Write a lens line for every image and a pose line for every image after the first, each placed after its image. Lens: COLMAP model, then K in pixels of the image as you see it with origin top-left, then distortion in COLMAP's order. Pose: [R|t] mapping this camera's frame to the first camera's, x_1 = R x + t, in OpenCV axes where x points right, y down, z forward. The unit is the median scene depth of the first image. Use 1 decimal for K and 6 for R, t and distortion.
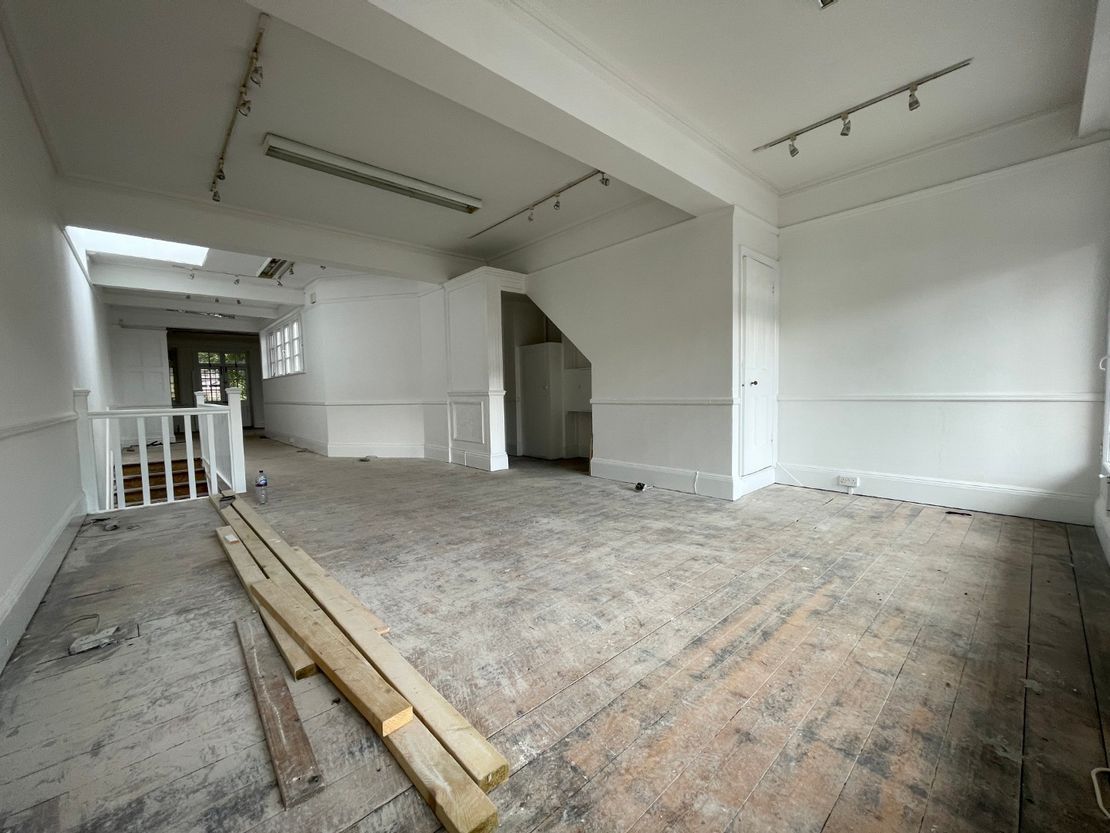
lens RADIAL K [[446.6, 0, 555.0], [0, 446.6, 416.5], [0, 0, 1]] dist [-0.001308, -0.000206]
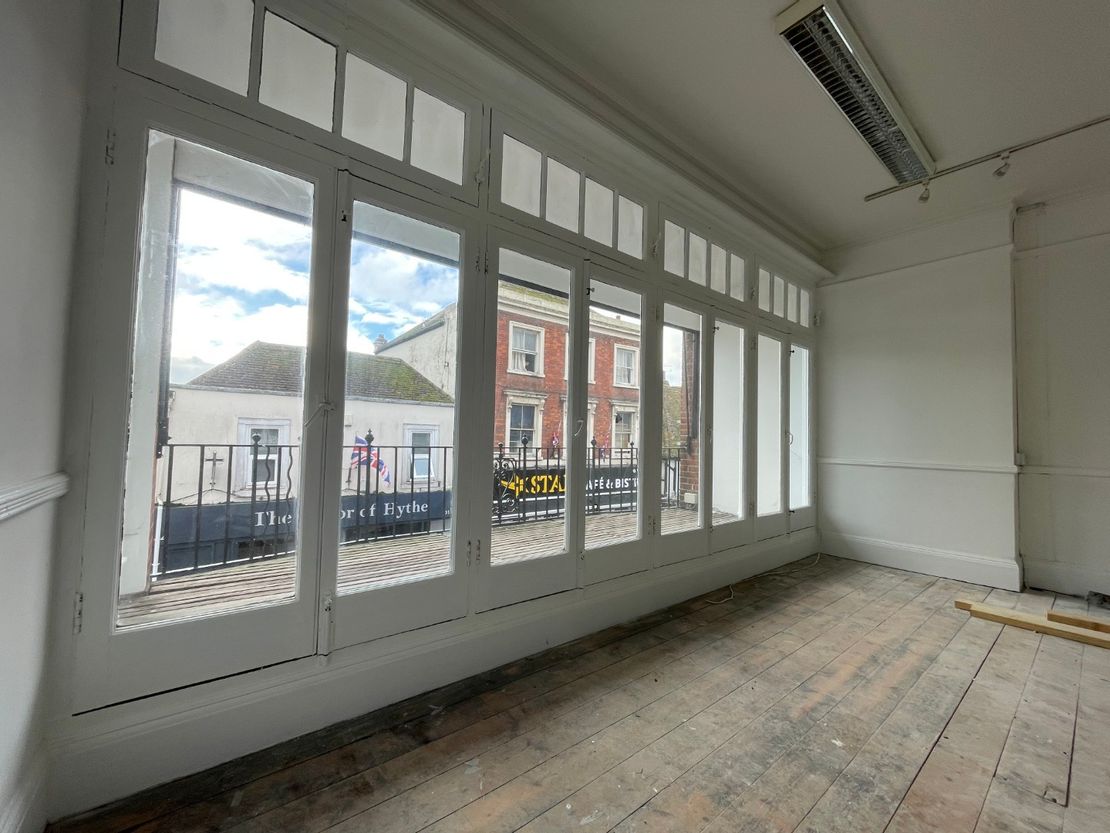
lens RADIAL K [[446.6, 0, 555.0], [0, 446.6, 416.5], [0, 0, 1]] dist [-0.001308, -0.000206]
pose [[-0.997971, -0.003849, 0.063554, 1.142967], [-0.003129, 0.999930, 0.011417, -0.158220], [-0.063593, 0.011195, -0.997913, 2.043649]]
